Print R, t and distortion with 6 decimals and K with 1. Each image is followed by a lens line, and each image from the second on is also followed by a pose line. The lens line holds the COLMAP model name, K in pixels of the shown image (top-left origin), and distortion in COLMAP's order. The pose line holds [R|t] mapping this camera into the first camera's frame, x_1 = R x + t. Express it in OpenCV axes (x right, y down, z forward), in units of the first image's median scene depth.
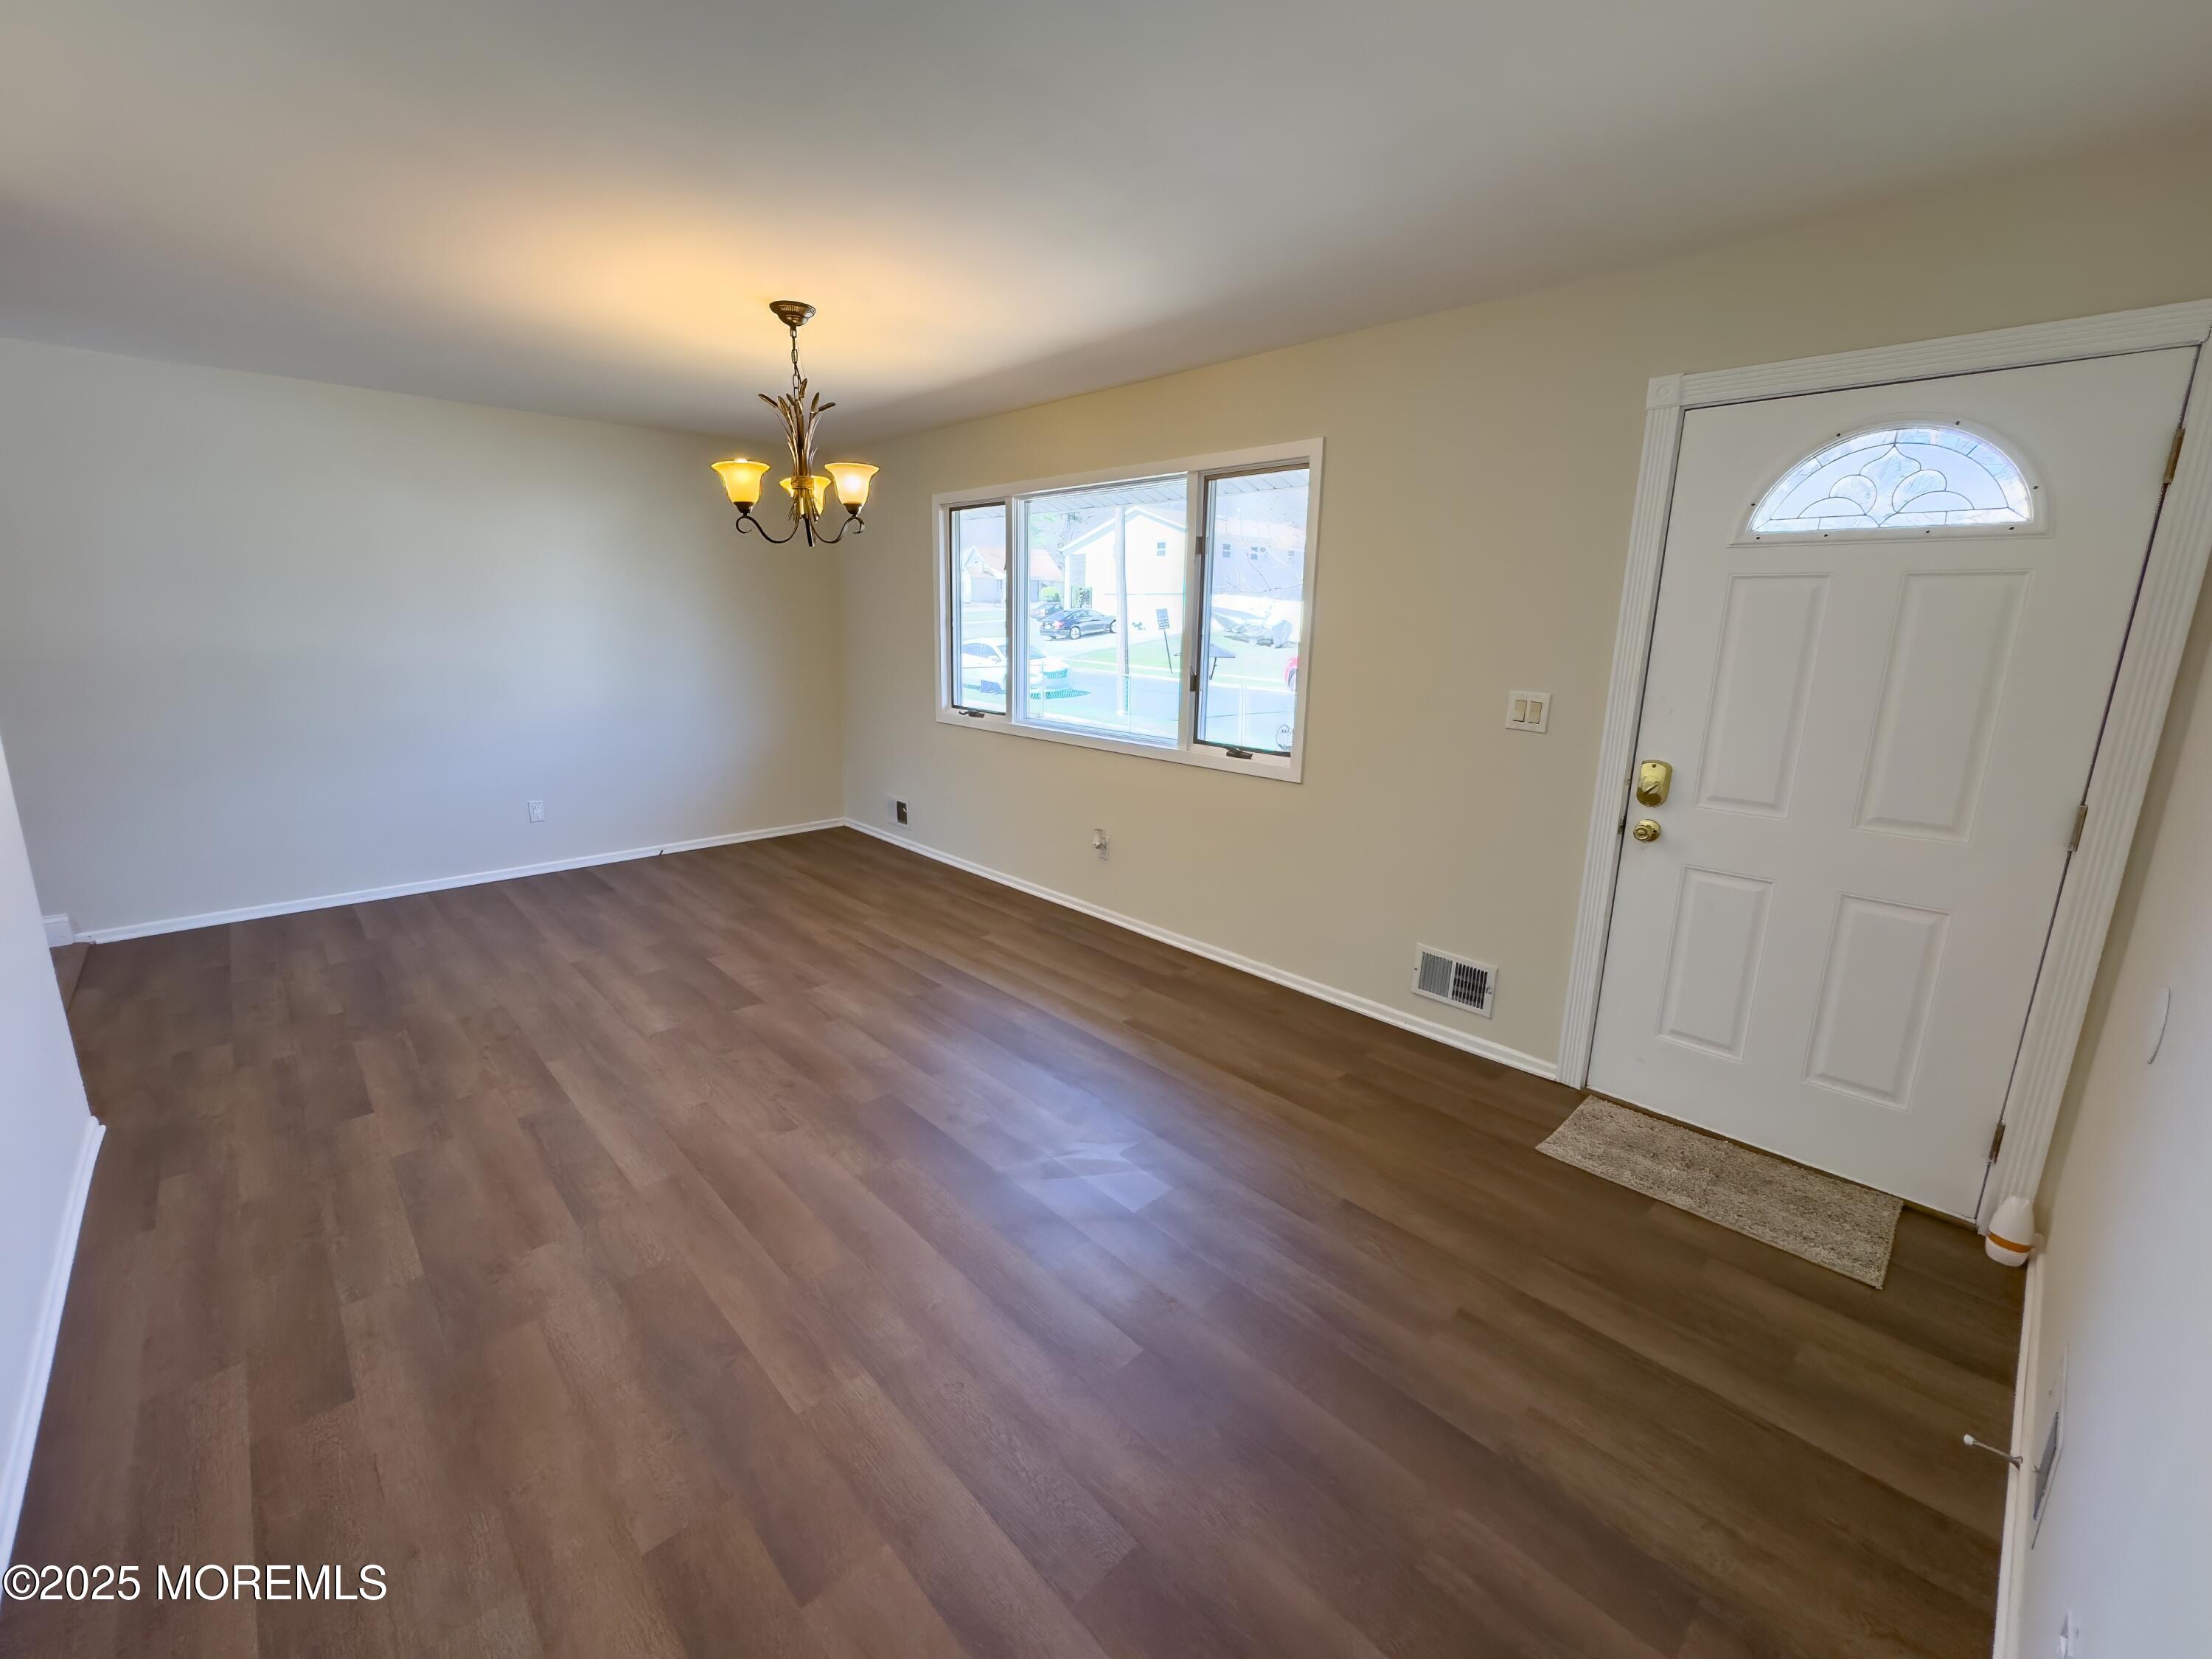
lens RADIAL K [[918.8, 0, 1085.0], [0, 918.8, 817.3], [0, 0, 1]] dist [-0.001506, -0.000209]
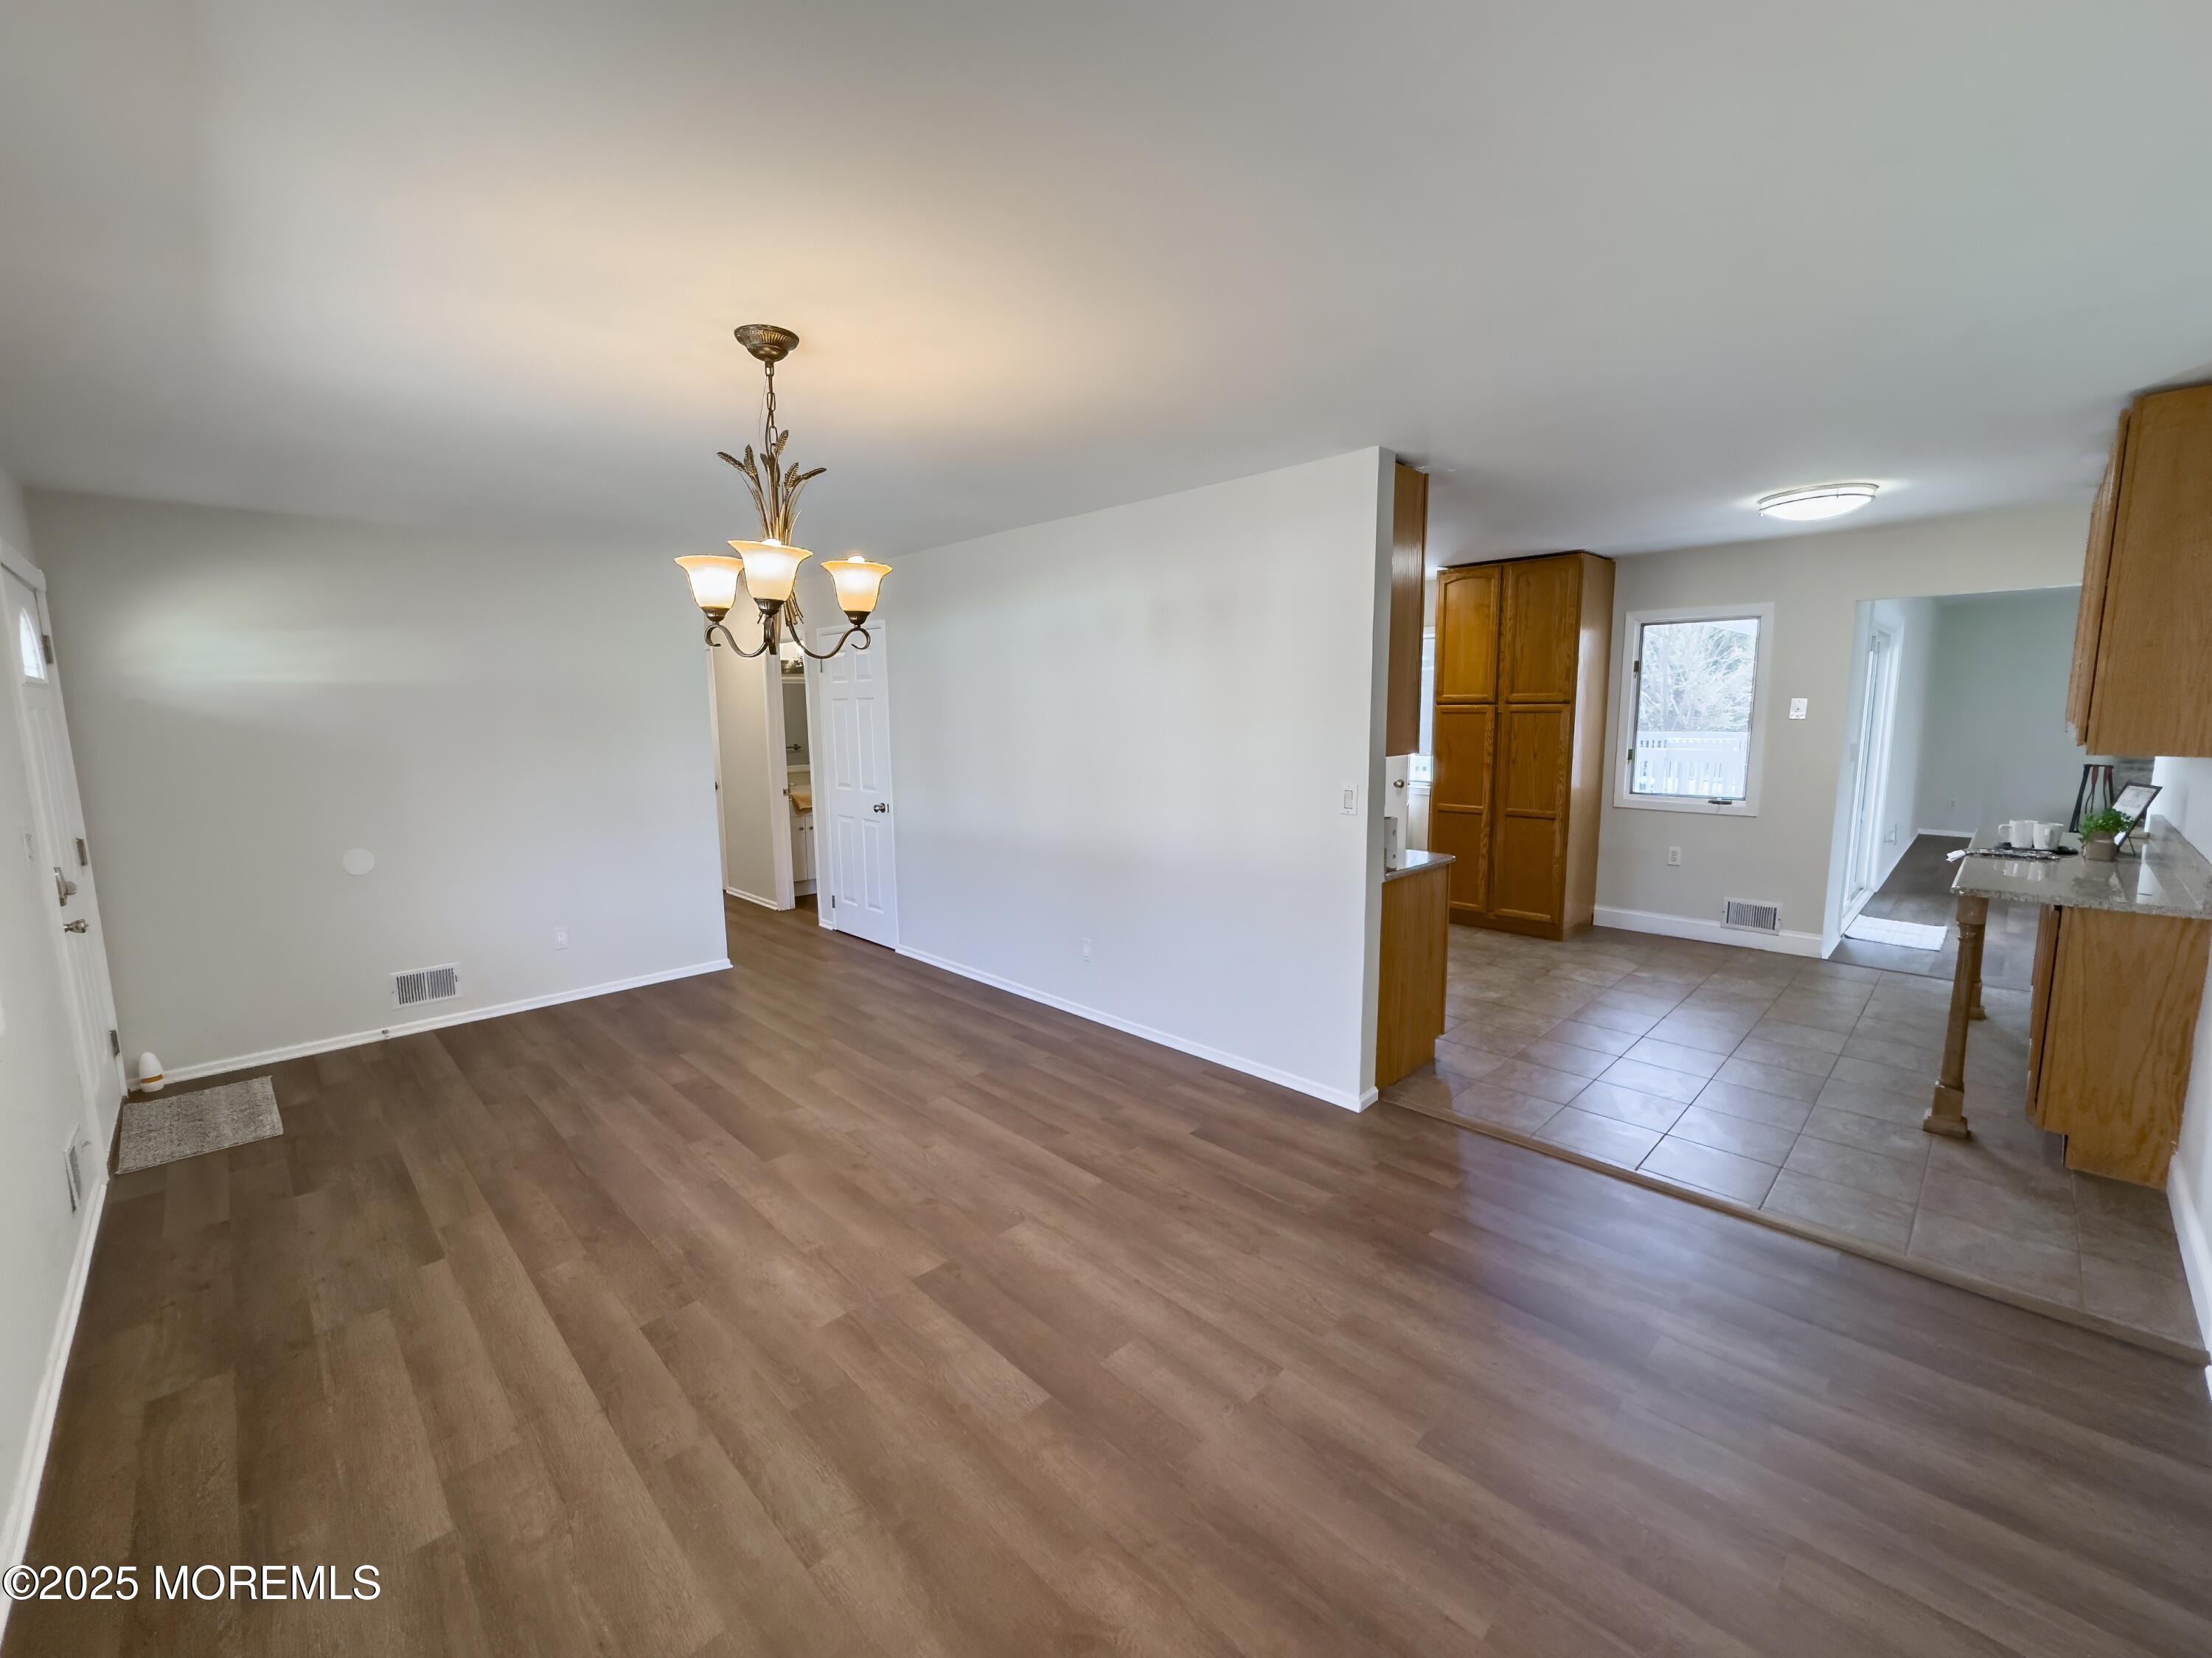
lens RADIAL K [[908.9, 0, 1086.7], [0, 908.9, 833.0], [0, 0, 1]] dist [-0.000423, 0.003161]
pose [[-0.999871, -0.000648, -0.016063, -0.554398], [-0.006268, 0.935813, 0.352440, -0.440745], [0.014804, 0.352495, -0.935697, 1.799607]]
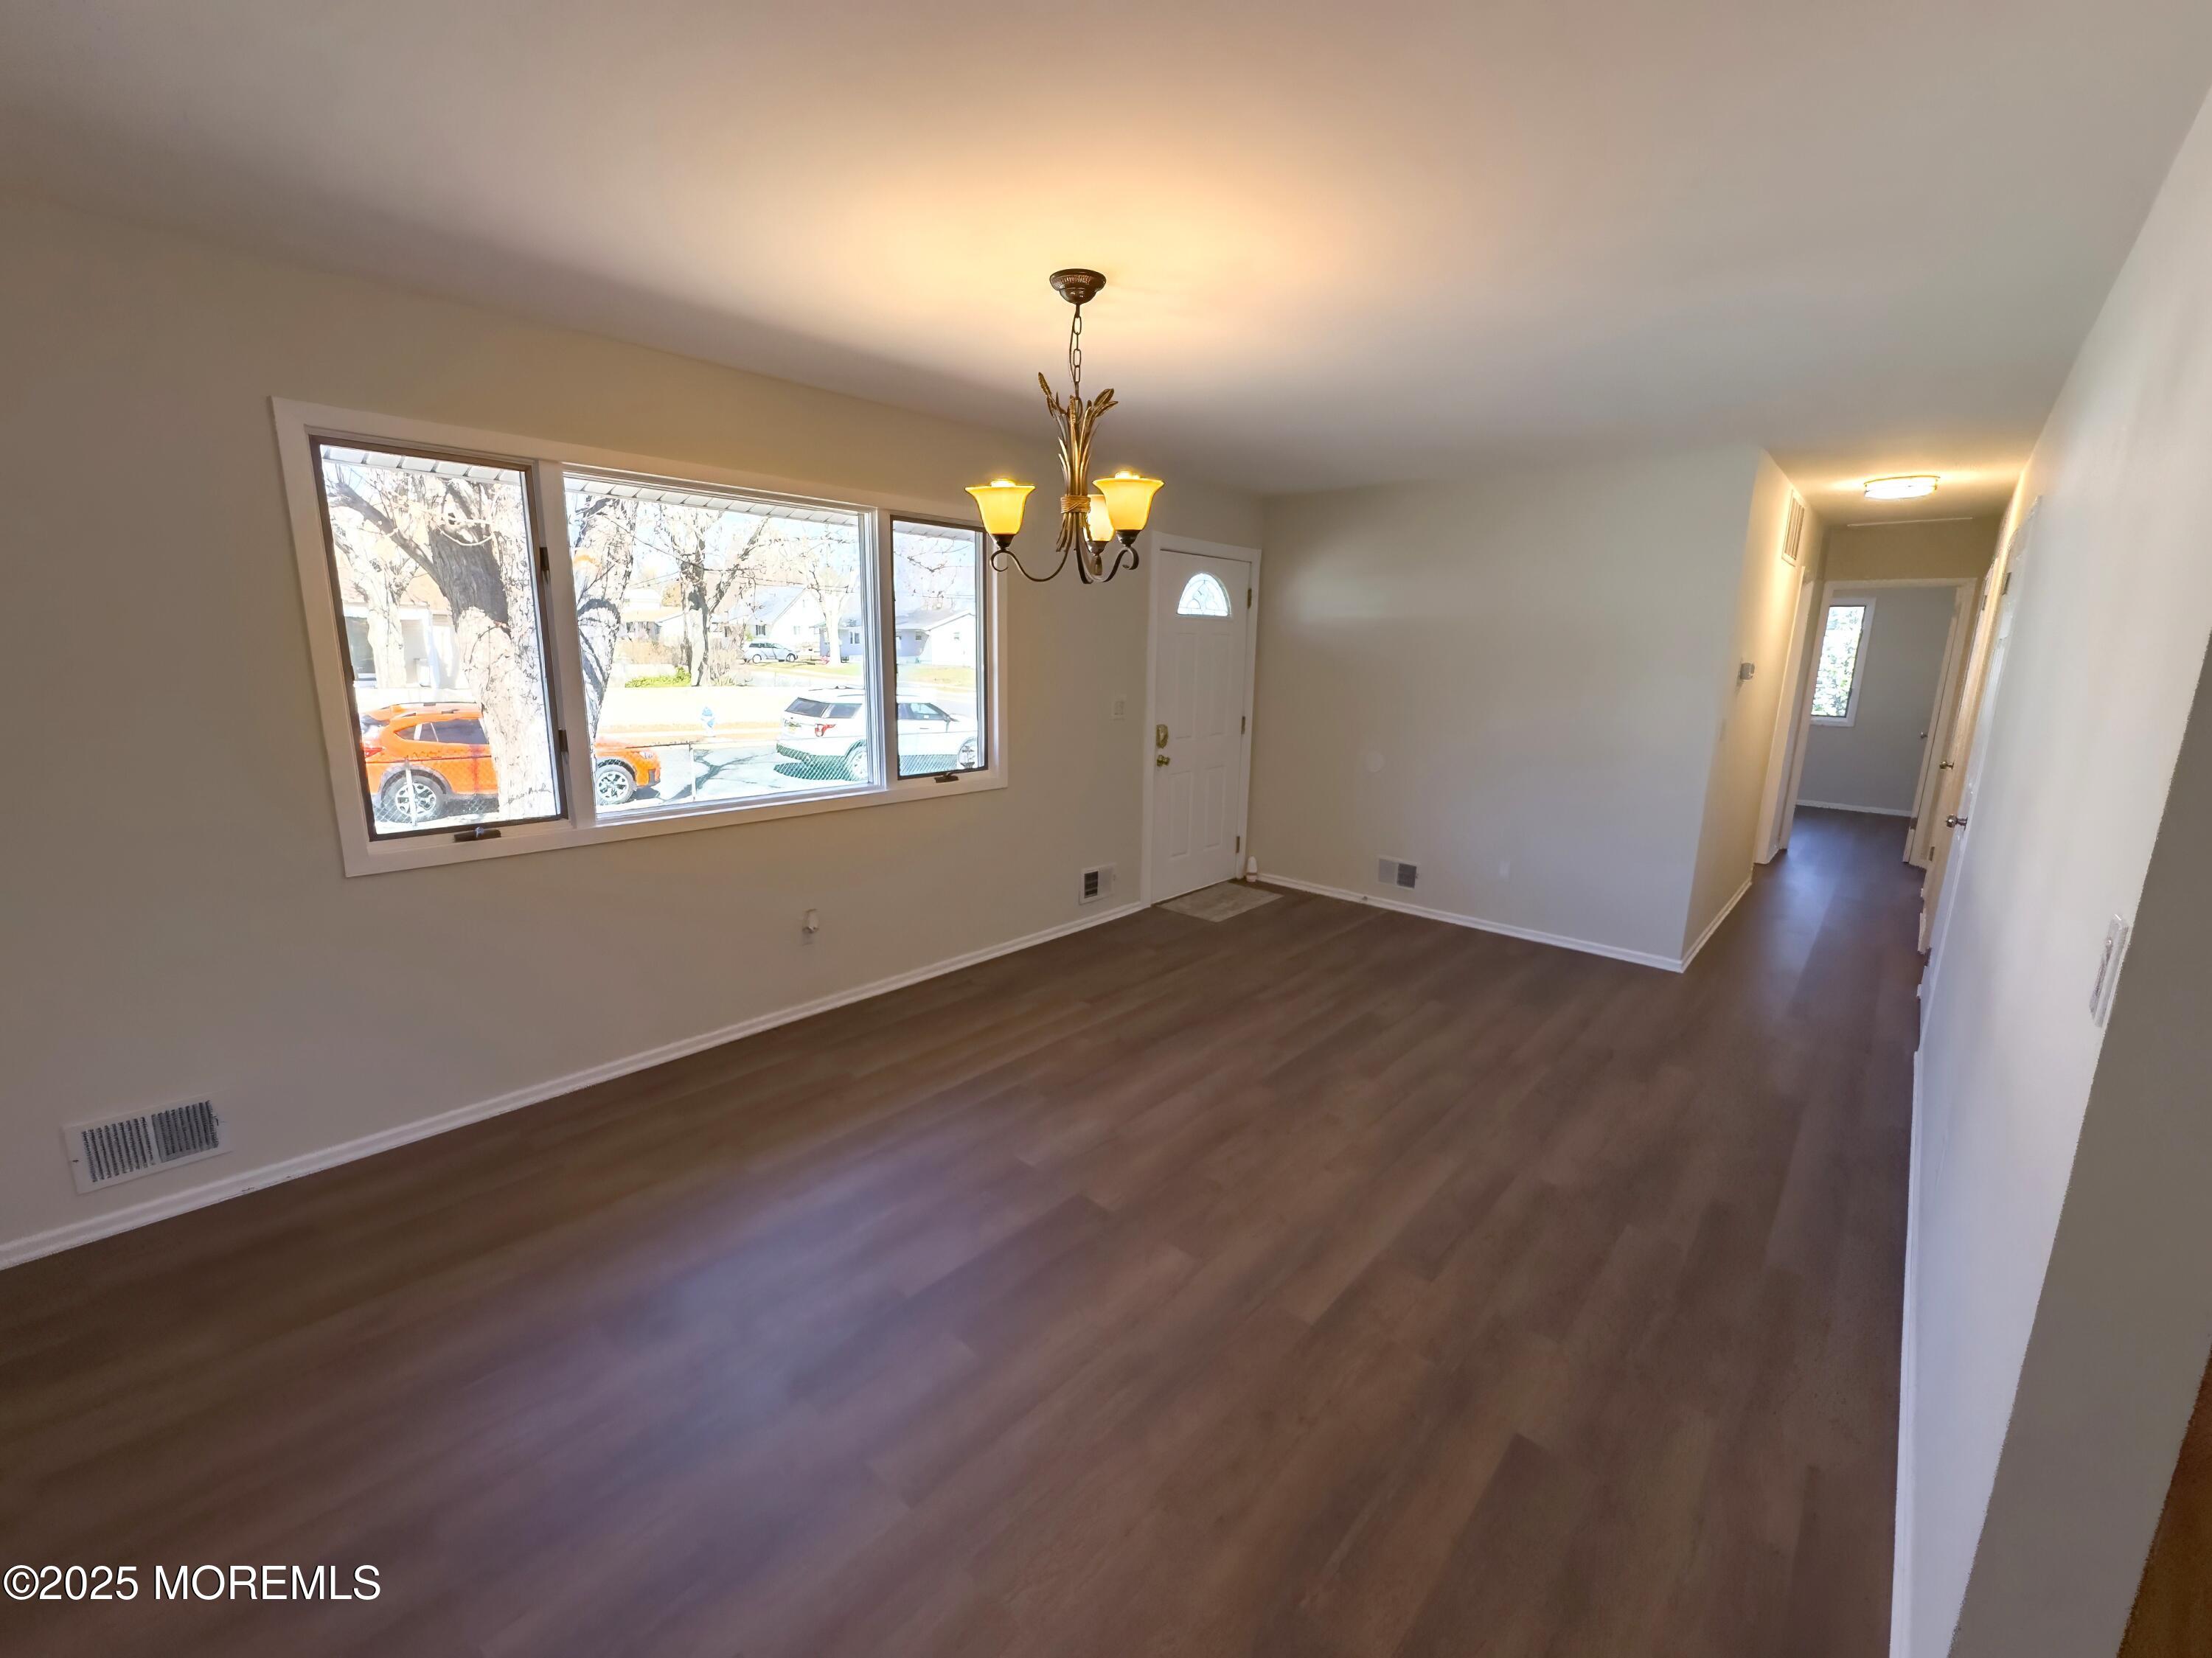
lens RADIAL K [[915.6, 0, 1110.7], [0, 915.6, 841.7], [0, 0, 1]] dist [0.000850, 0.000140]
pose [[-0.101903, -0.229275, 0.968013, -1.168482], [0.194073, 0.949799, 0.245391, -0.286250], [-0.975680, 0.212871, -0.052292, 1.109339]]
